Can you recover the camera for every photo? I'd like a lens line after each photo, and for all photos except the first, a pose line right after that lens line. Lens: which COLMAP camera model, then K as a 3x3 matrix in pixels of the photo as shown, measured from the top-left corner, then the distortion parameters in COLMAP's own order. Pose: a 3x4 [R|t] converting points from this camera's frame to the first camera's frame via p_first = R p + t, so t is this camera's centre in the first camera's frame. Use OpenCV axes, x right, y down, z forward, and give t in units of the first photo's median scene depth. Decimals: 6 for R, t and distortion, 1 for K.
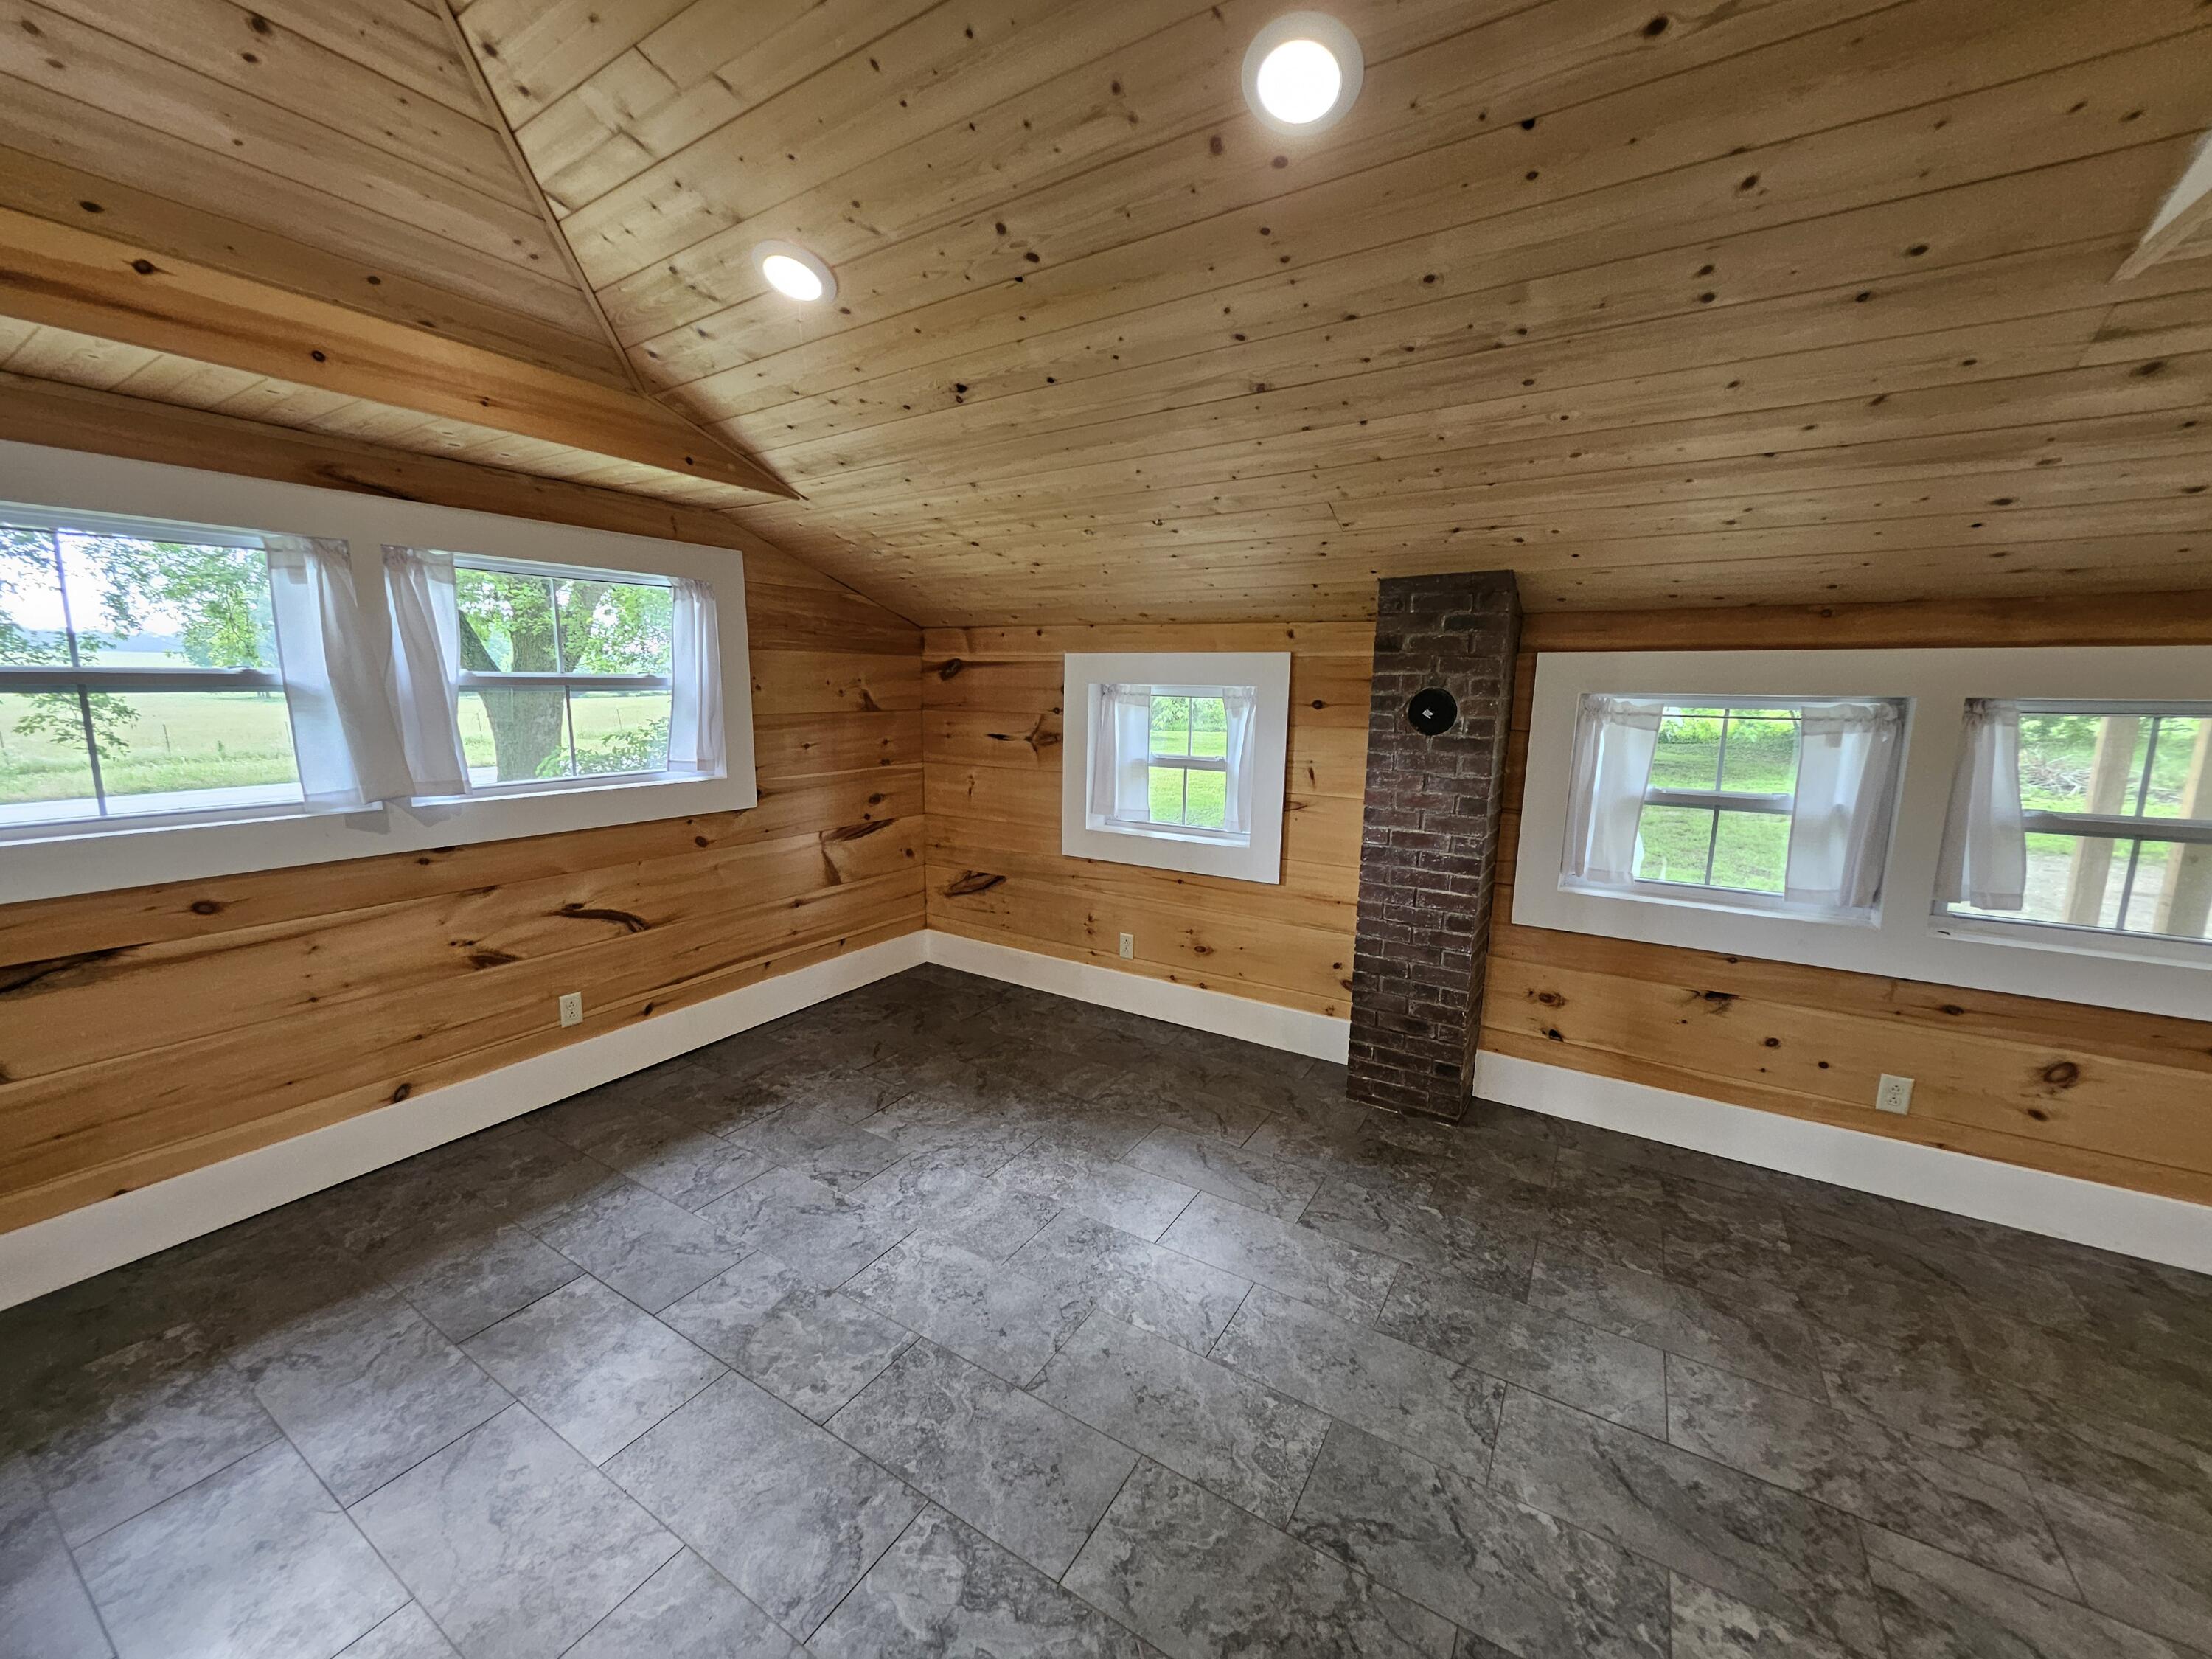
lens RADIAL K [[864.4, 0, 1103.8], [0, 864.4, 825.3], [0, 0, 1]] dist [0.004406, -0.003822]
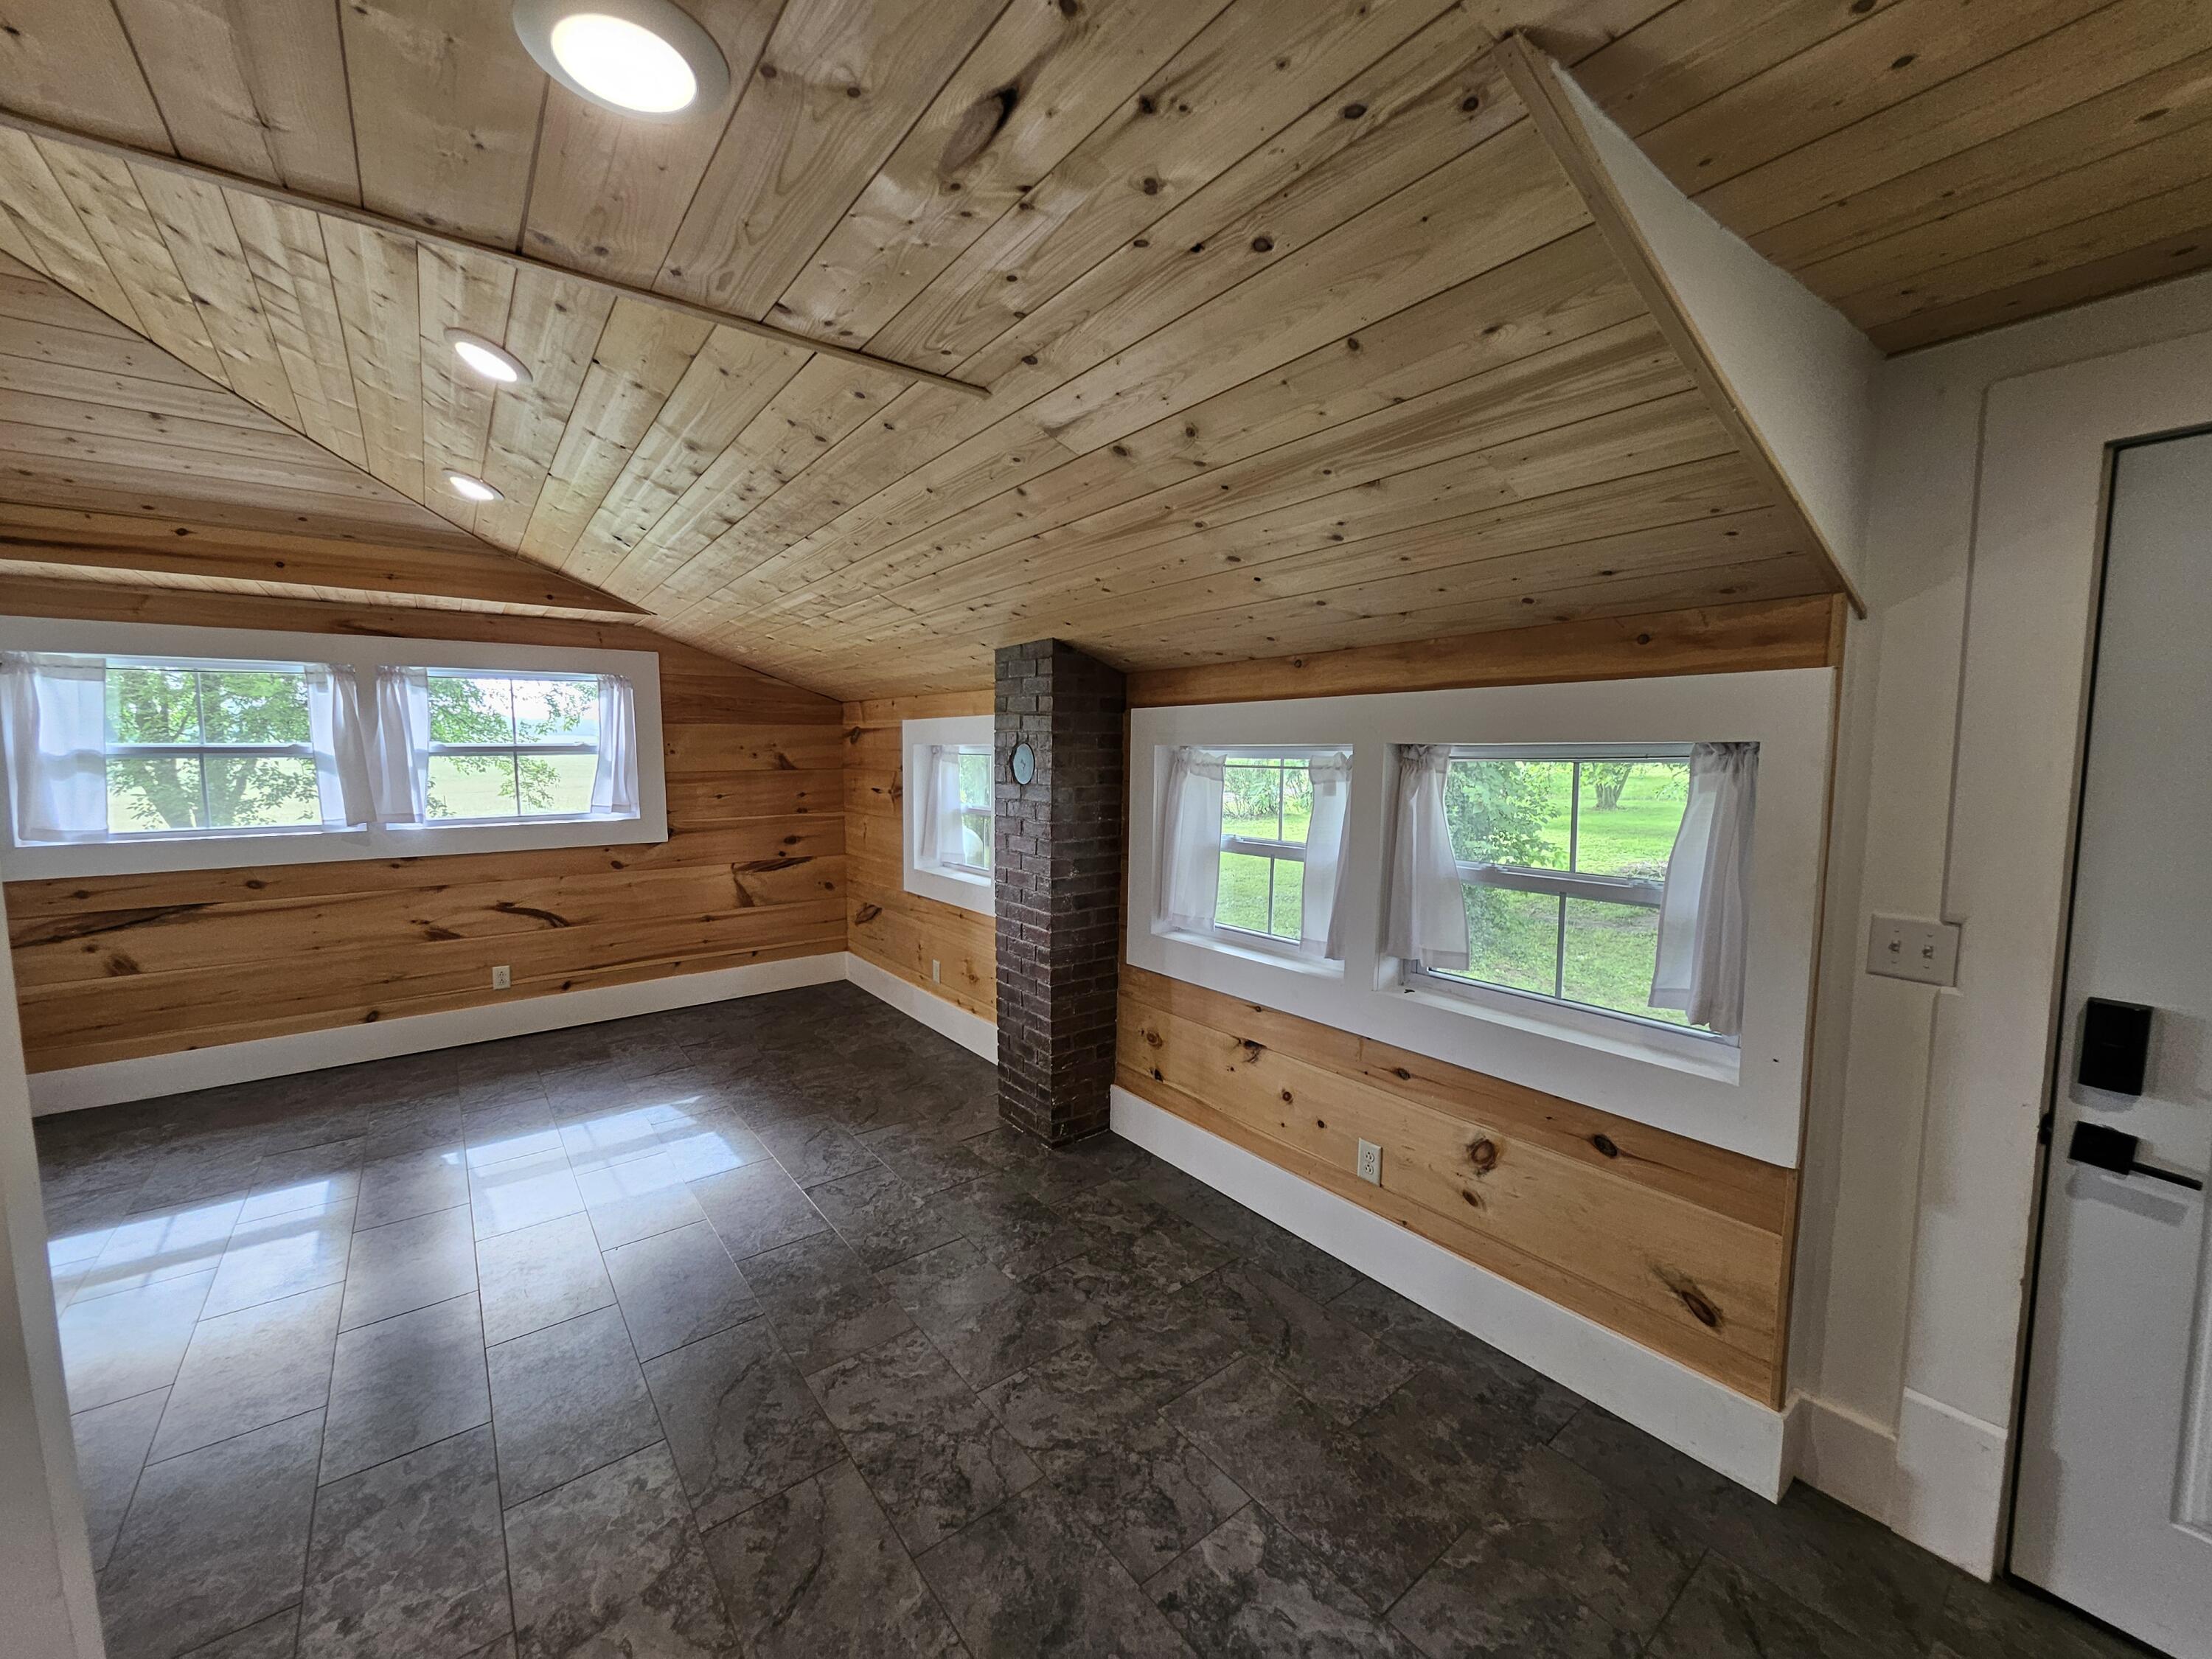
lens RADIAL K [[864.4, 0, 1103.8], [0, 864.4, 825.3], [0, 0, 1]] dist [0.004406, -0.003822]
pose [[0.937504, 0.016097, -0.347603, 0.759583], [-0.041806, 0.996905, -0.066586, 0.015907], [0.345455, 0.076956, 0.935275, -0.008238]]
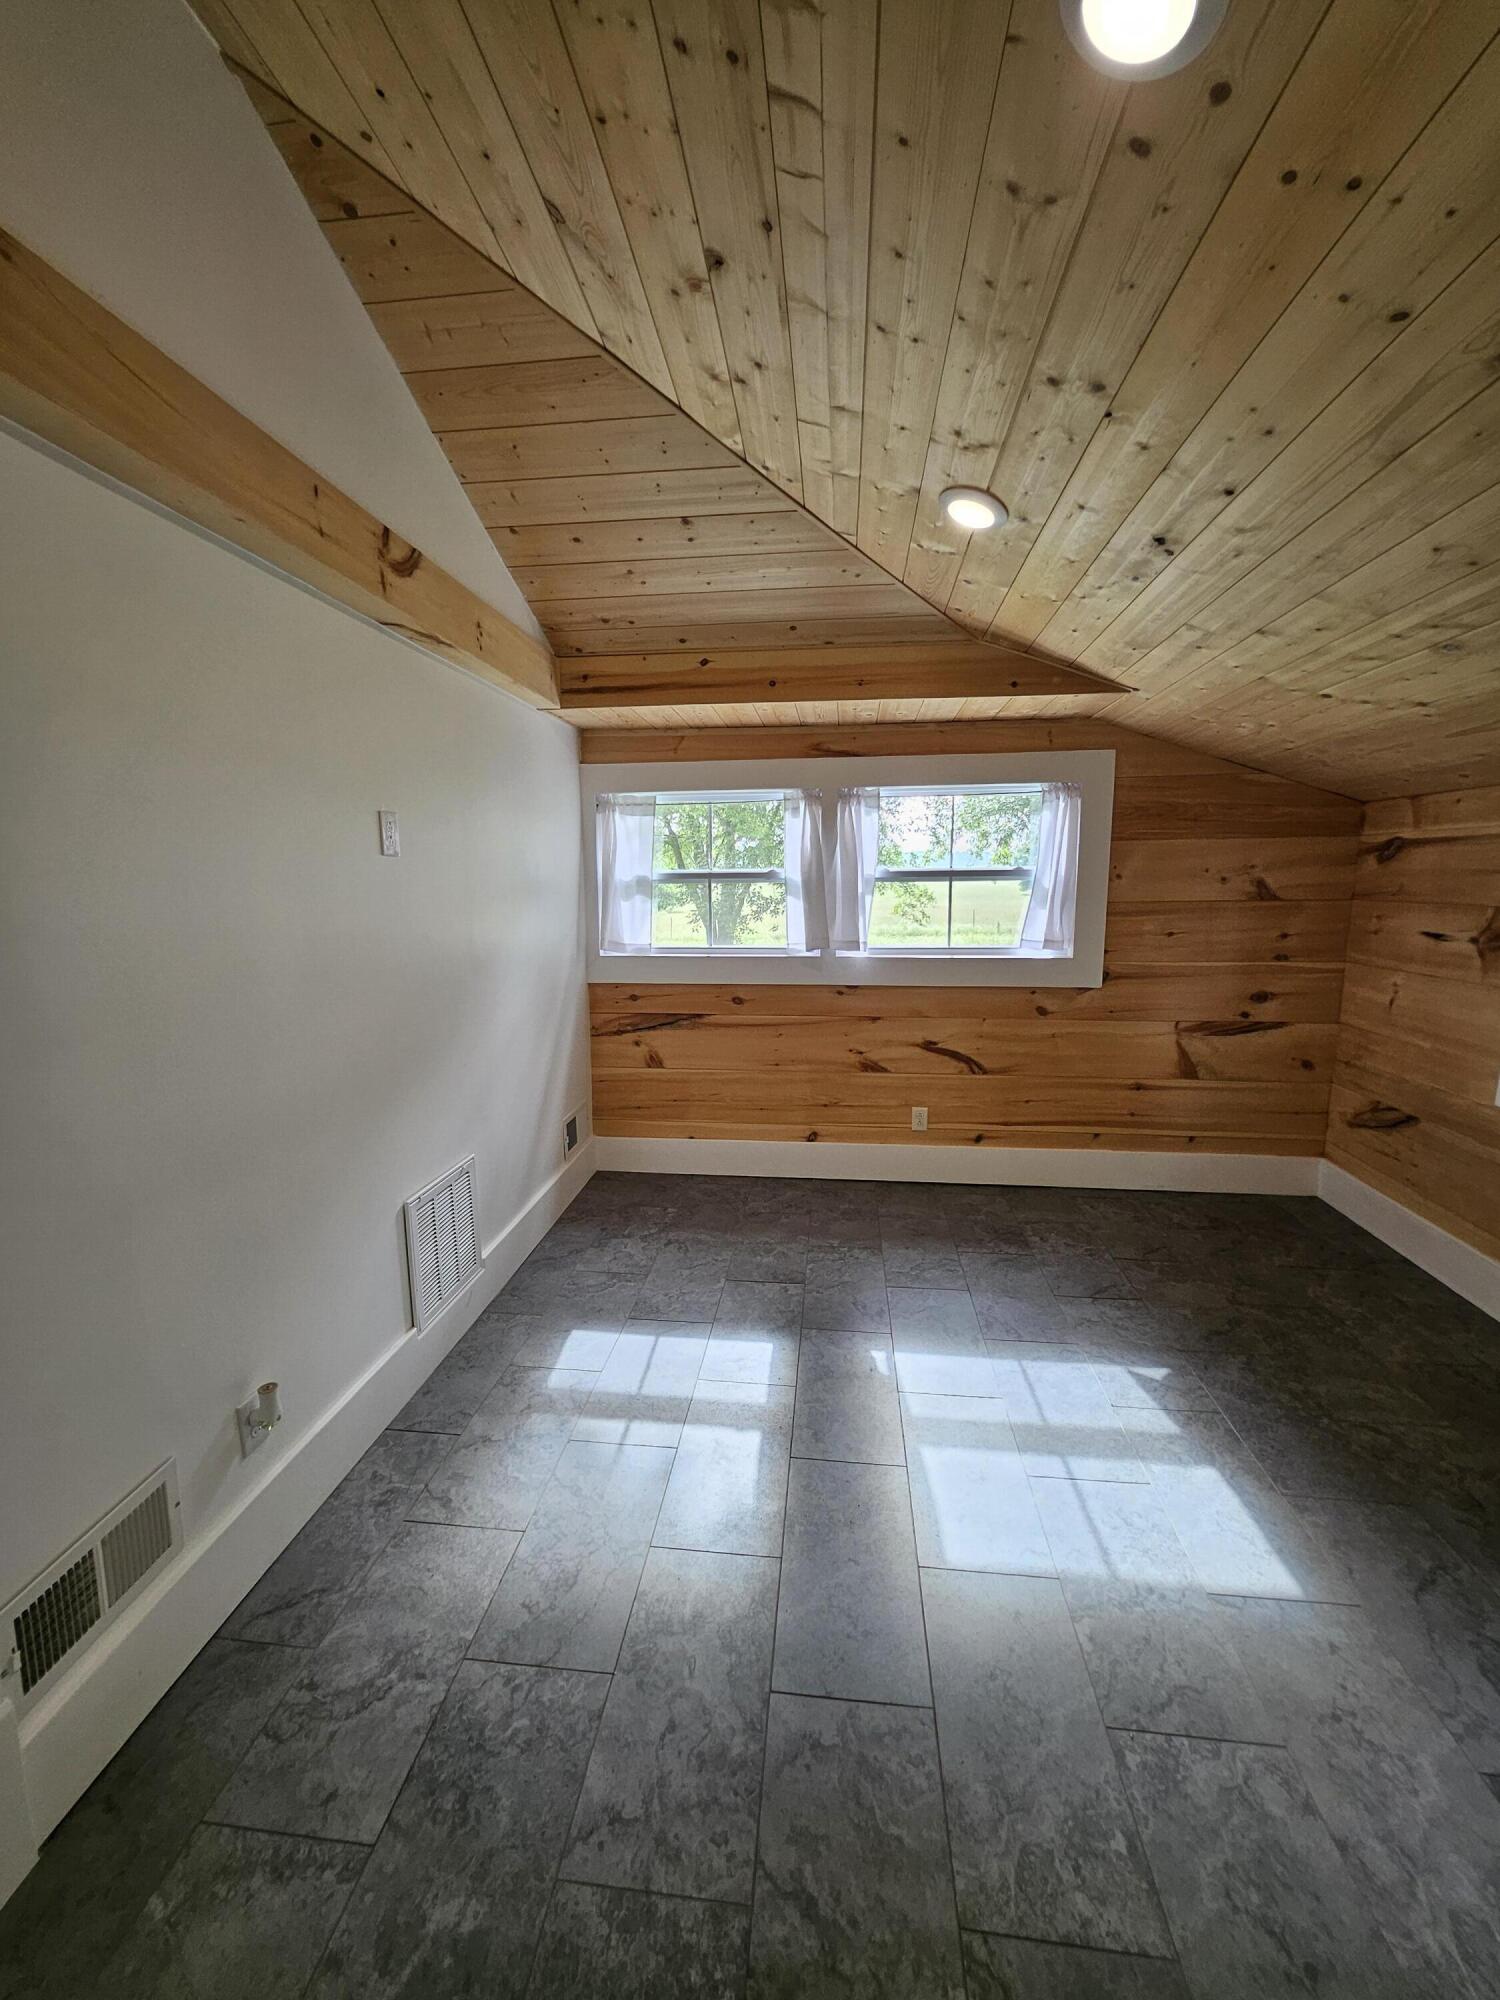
lens RADIAL K [[782.6, 0, 755.2], [0, 782.6, 996.3], [0, 0, 1]] dist [0.000956, 0.002076]
pose [[0.430067, 0.119526, -0.894850, 0.317074], [-0.133113, 0.988759, 0.068096, -0.021691], [0.892930, 0.089830, 0.441143, 0.209538]]
